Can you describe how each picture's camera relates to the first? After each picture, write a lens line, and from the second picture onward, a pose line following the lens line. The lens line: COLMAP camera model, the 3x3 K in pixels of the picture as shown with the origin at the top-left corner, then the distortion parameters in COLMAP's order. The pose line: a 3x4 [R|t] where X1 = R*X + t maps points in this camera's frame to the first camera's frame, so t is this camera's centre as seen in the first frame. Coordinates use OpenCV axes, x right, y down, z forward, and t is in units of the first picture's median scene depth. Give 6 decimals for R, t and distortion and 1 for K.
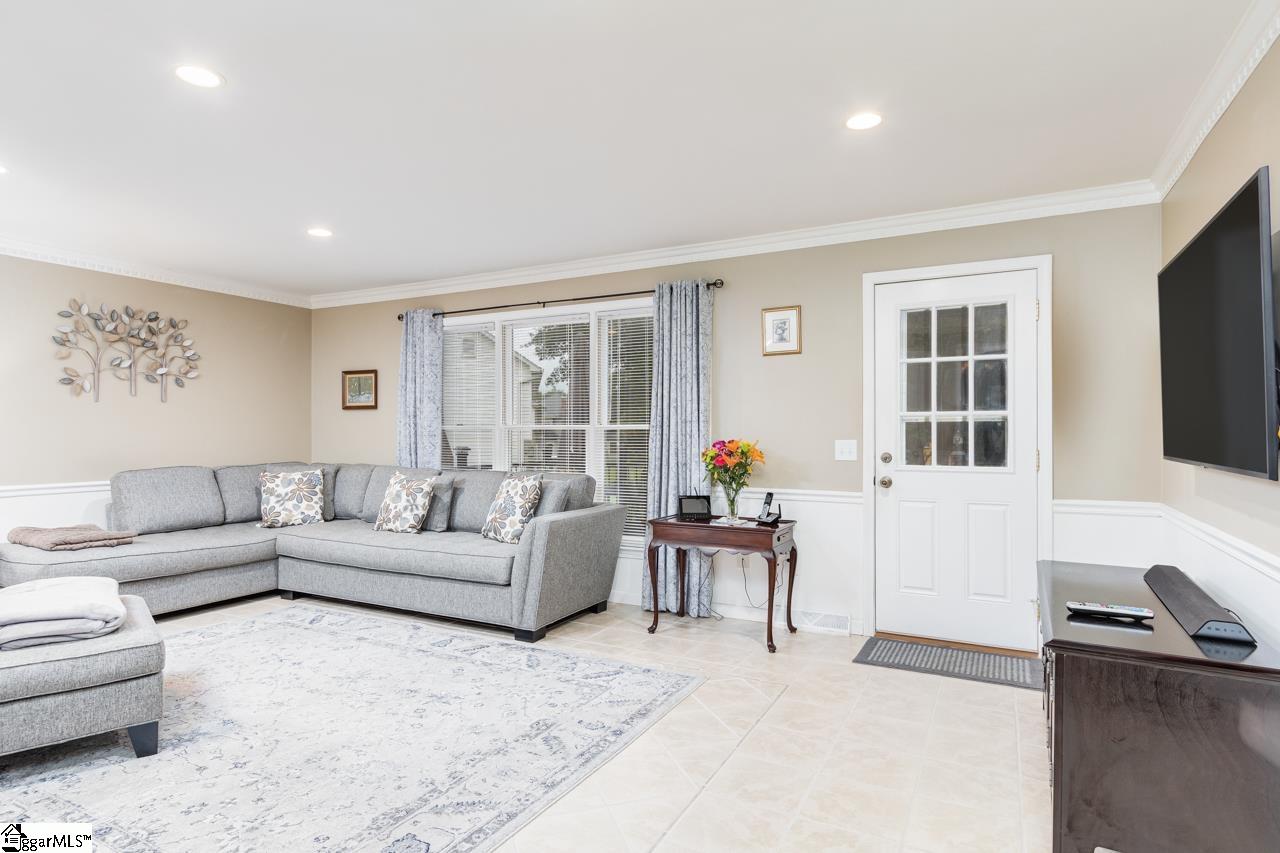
lens RADIAL K [[690.8, 0, 623.0], [0, 690.8, 427.9], [0, 0, 1]] dist [-0.001011, -0.000770]
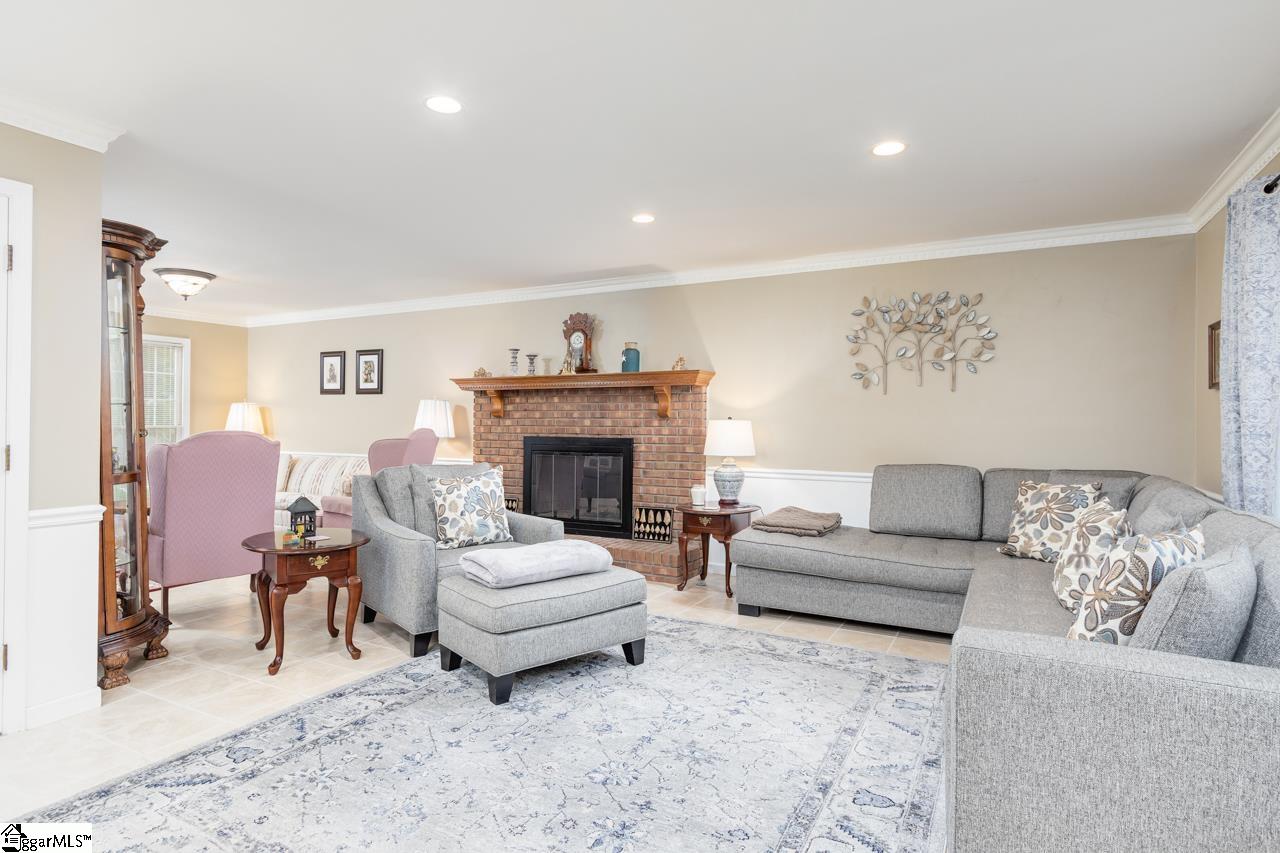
lens RADIAL K [[690.0, 0, 635.4], [0, 690.0, 423.7], [0, 0, 1]] dist [0.004261, 0.000342]
pose [[-0.001325, 0.003413, -0.999993, 0.274244], [-0.000933, 0.999994, 0.003414, 0.001967], [0.999999, 0.000938, -0.001322, 0.727826]]
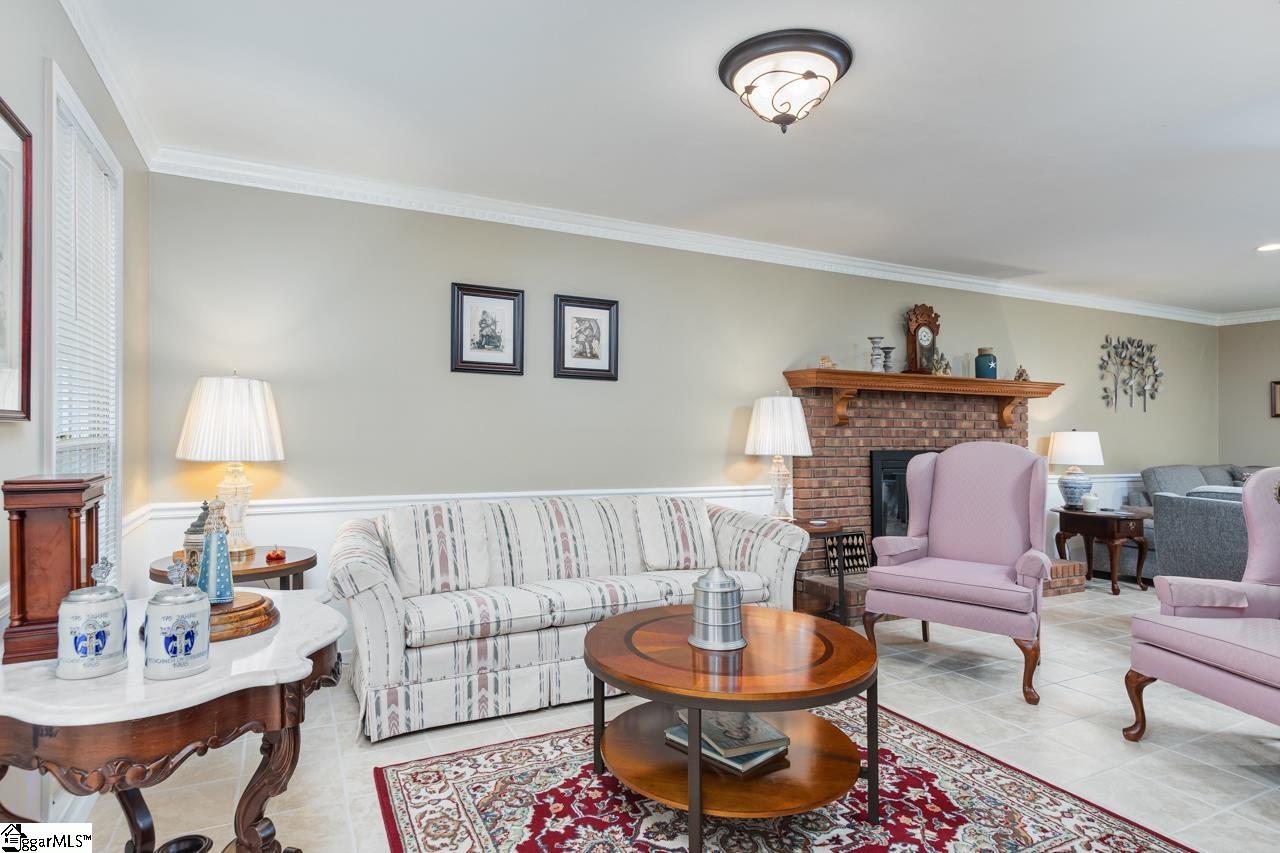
lens RADIAL K [[690.0, 0, 635.4], [0, 690.0, 423.7], [0, 0, 1]] dist [0.004261, 0.000342]
pose [[0.816499, -0.005527, -0.577320, -0.854803], [-0.004507, 0.999863, -0.015947, 0.009575], [0.577329, 0.015623, 0.816362, -0.665794]]
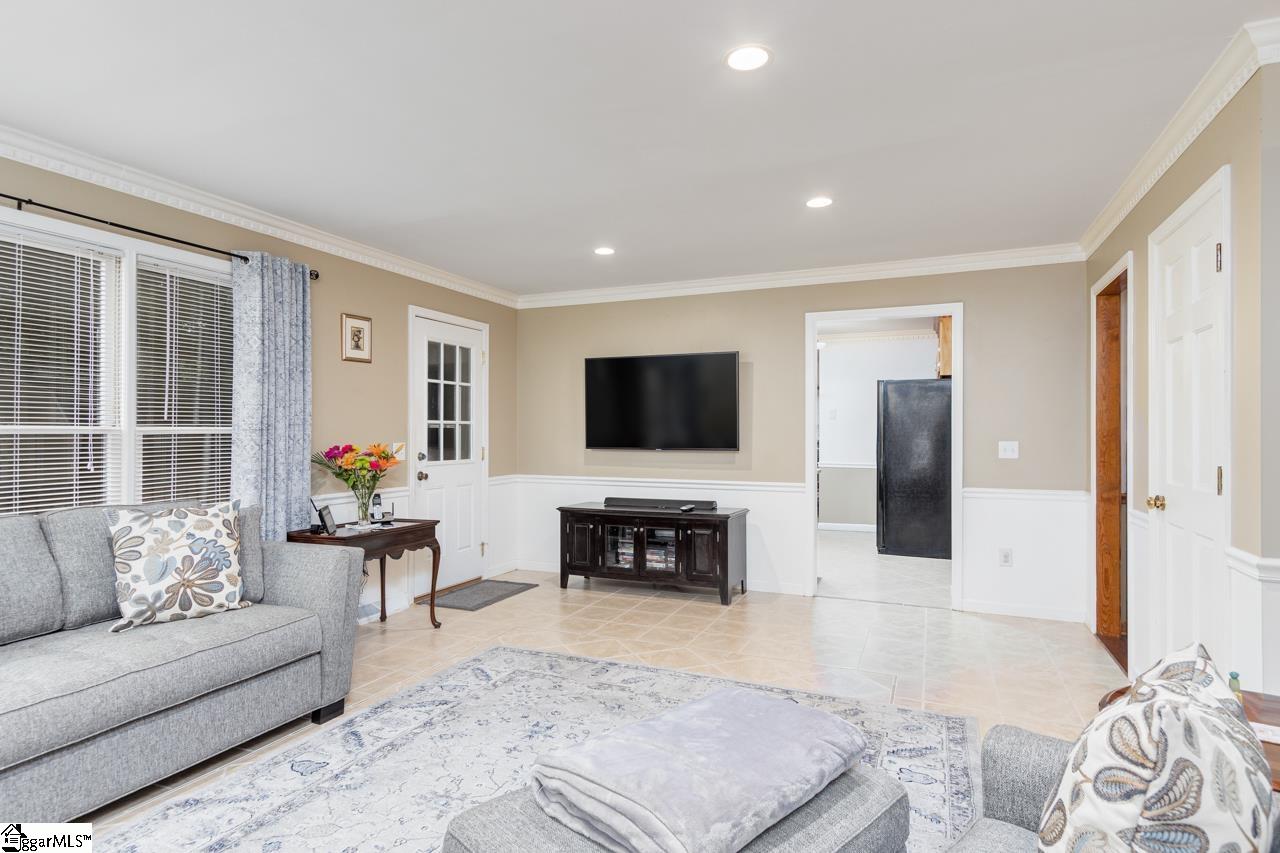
lens RADIAL K [[690.0, 0, 635.4], [0, 690.0, 423.7], [0, 0, 1]] dist [0.004261, 0.000342]
pose [[-0.088912, 0.012795, 0.995957, -0.845785], [-0.006658, 0.999888, -0.013439, -0.001622], [-0.996017, -0.007826, -0.088816, 0.682120]]
